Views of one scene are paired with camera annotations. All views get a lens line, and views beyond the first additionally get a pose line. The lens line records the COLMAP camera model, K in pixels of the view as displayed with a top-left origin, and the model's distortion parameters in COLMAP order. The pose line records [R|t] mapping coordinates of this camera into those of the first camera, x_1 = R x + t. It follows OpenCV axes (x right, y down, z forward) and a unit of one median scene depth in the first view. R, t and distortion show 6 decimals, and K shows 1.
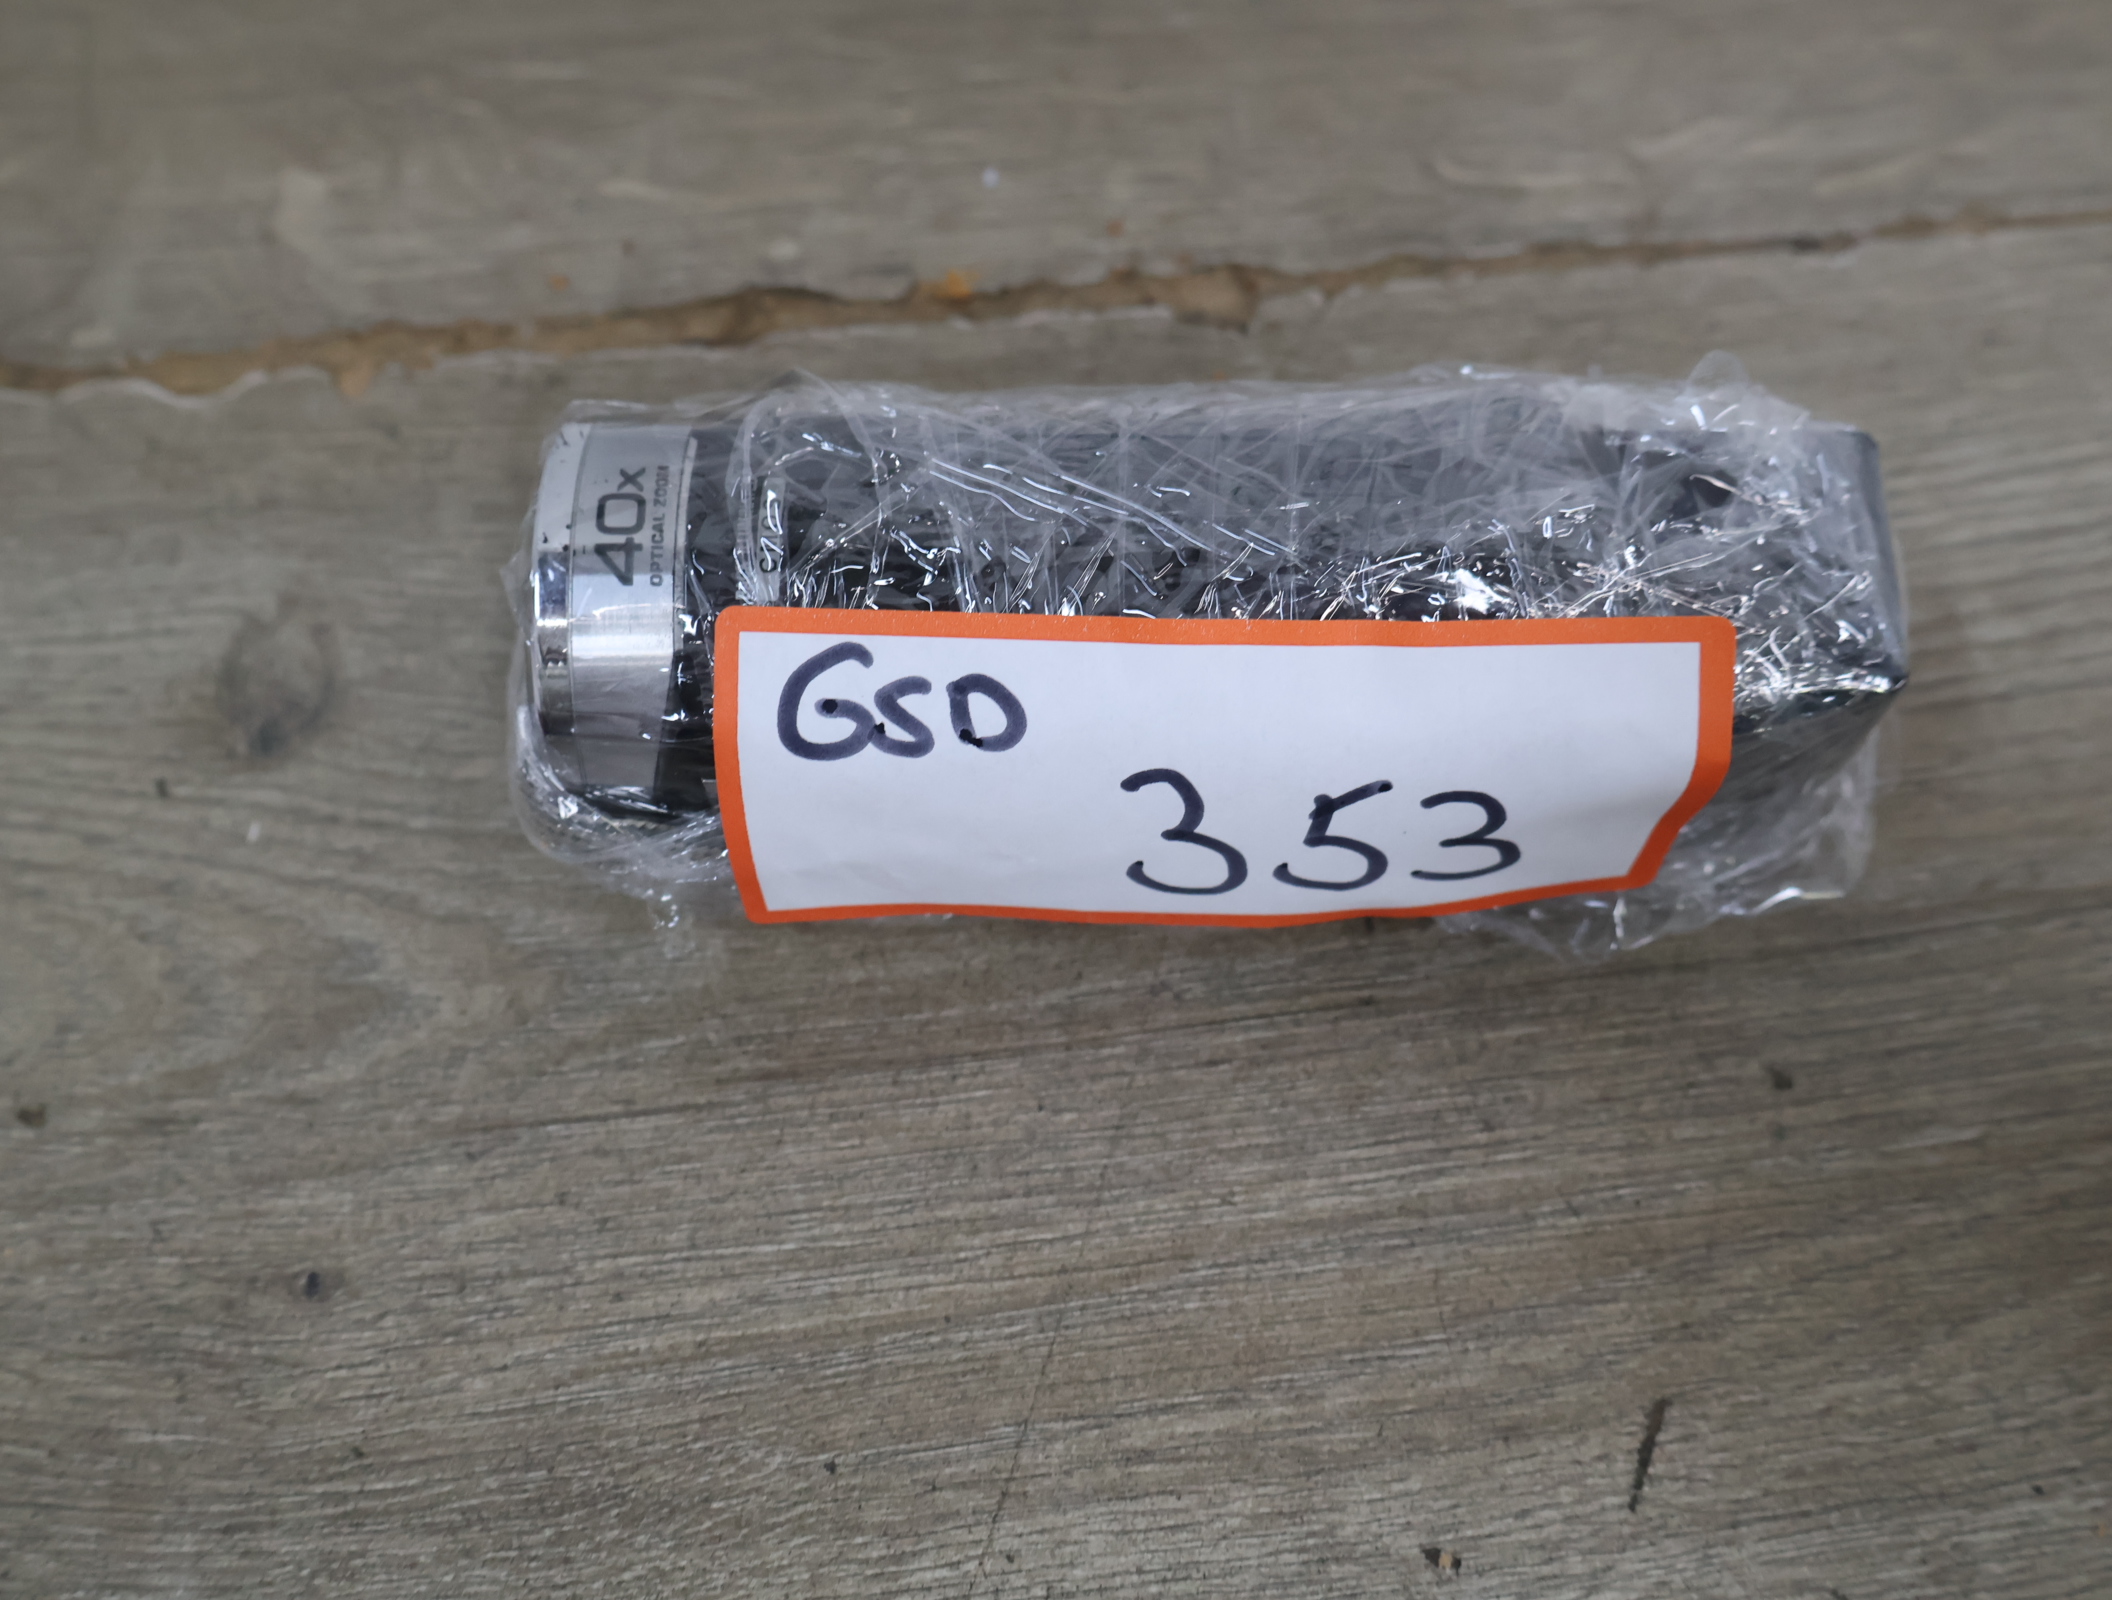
lens RADIAL K [[2373.7, 0, 1044.3], [0, 2373.7, 769.7], [0, 0, 1]] dist [0.023009, -0.004775]
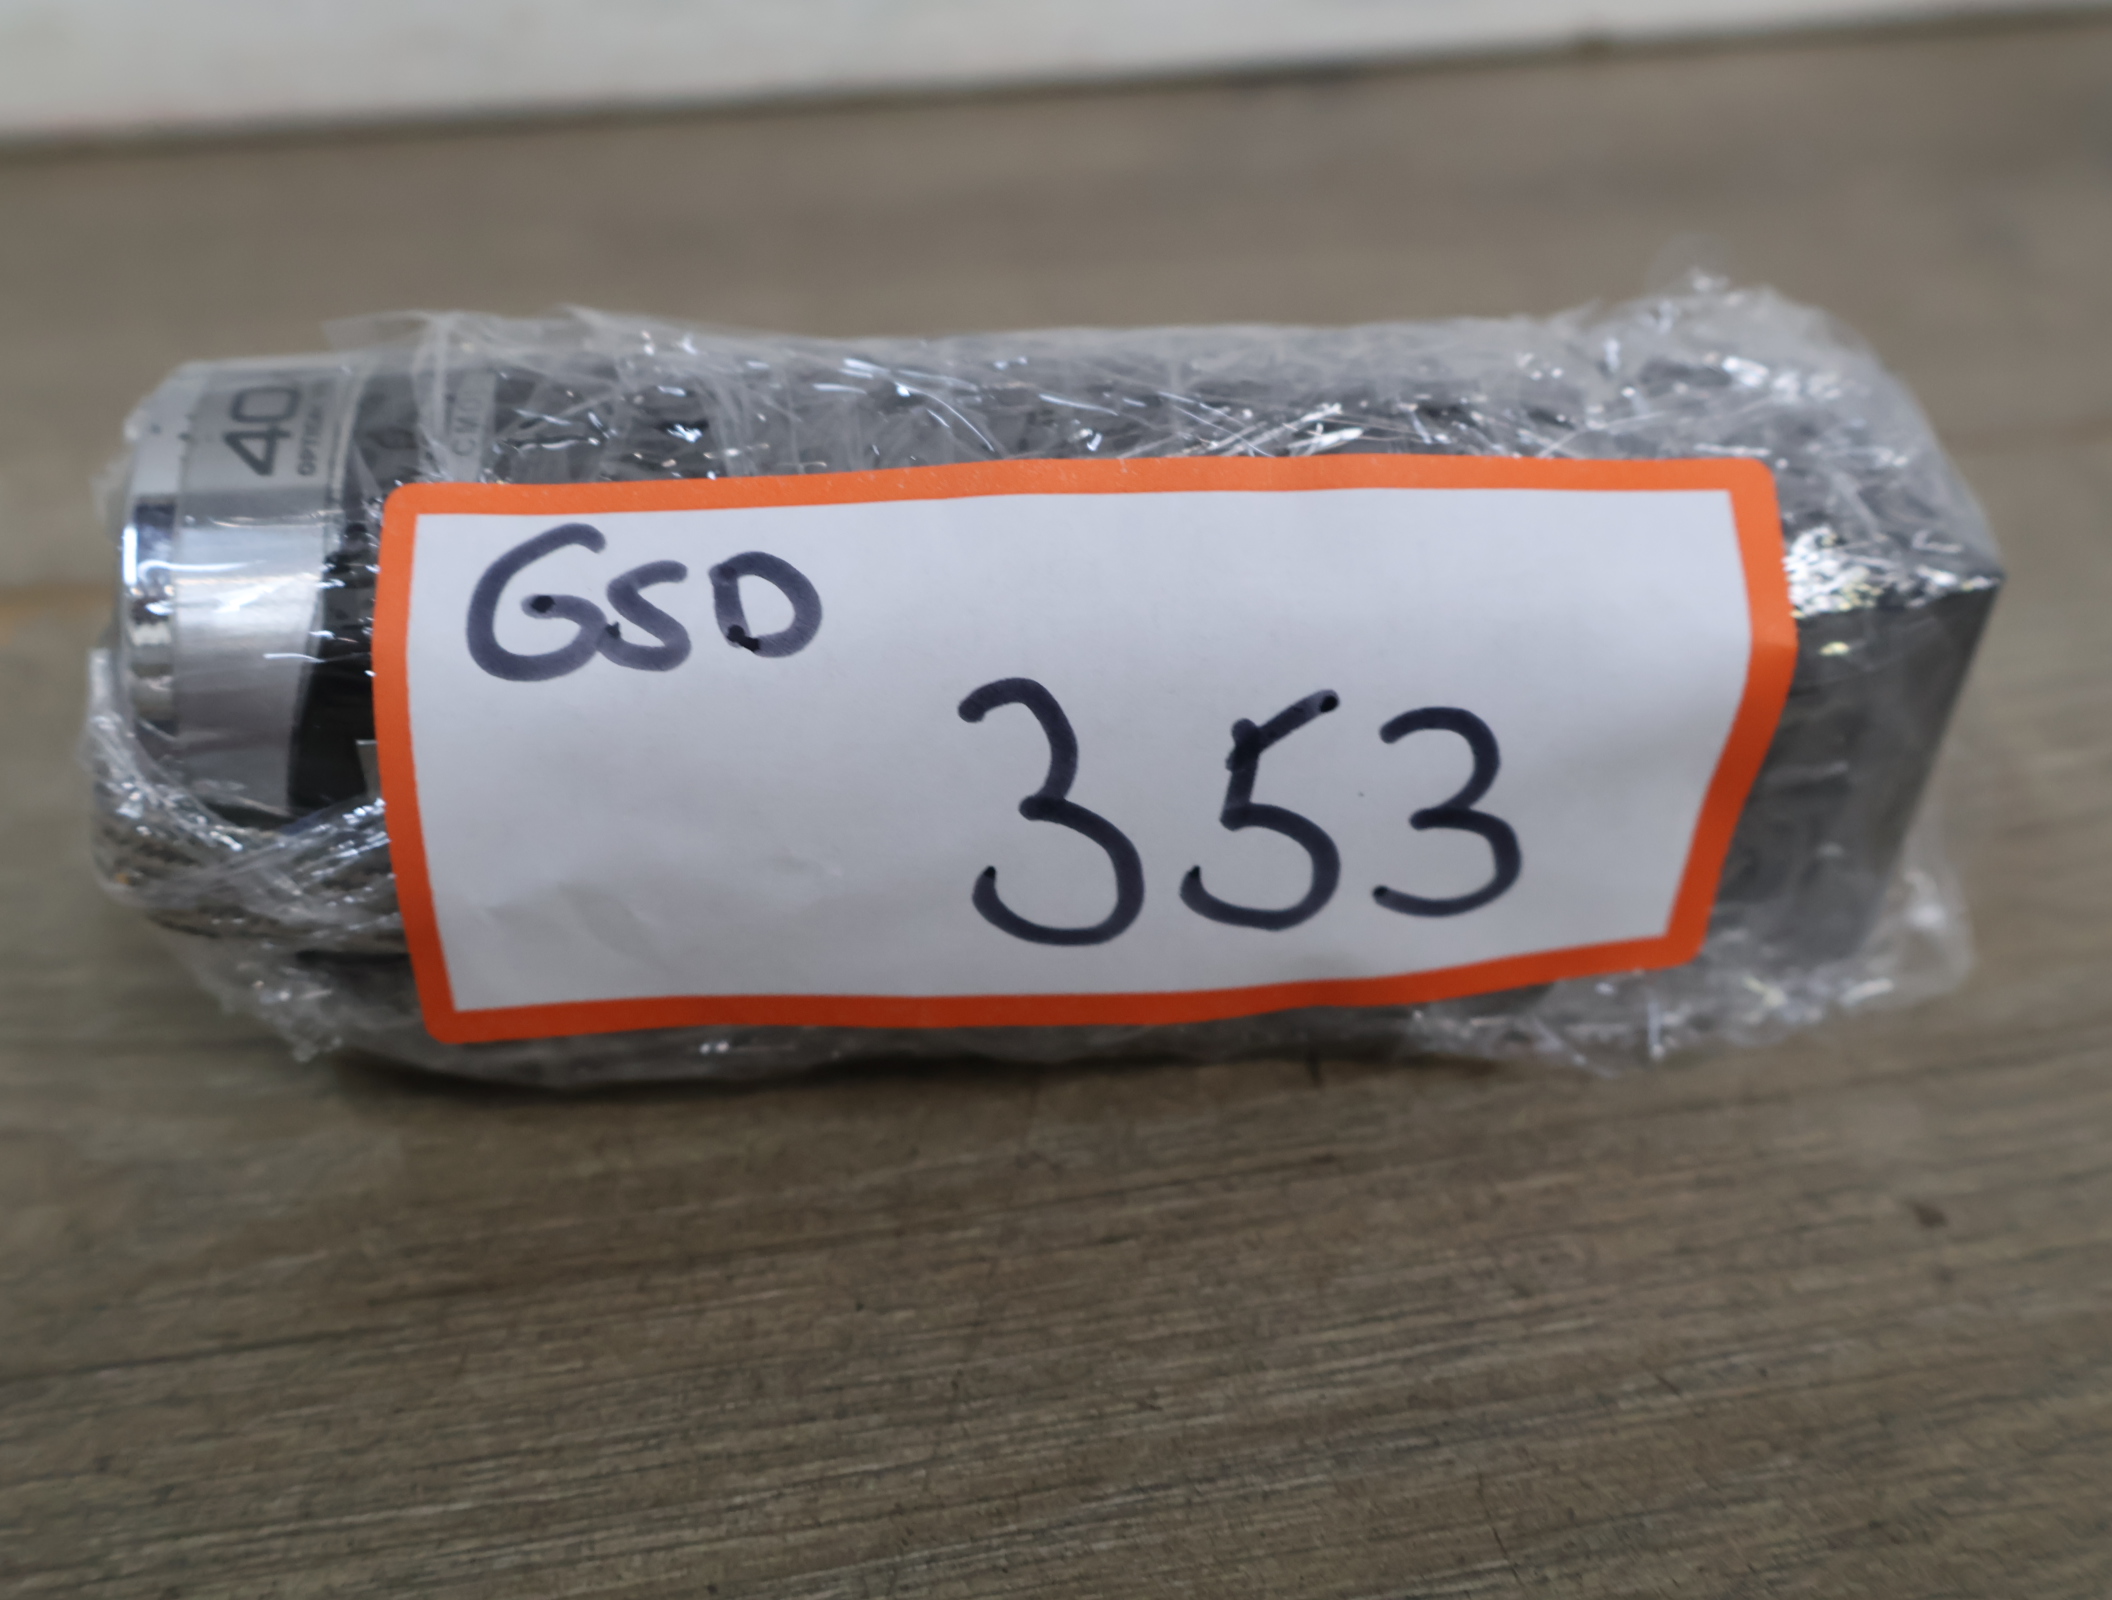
lens RADIAL K [[2373.7, 0, 1044.3], [0, 2373.7, 769.7], [0, 0, 1]] dist [0.023009, -0.004775]
pose [[0.997075, -0.024806, 0.072298, 0.005822], [0.052112, 0.912572, -0.405582, 0.286102], [-0.055916, 0.408163, 0.911195, 0.335474]]
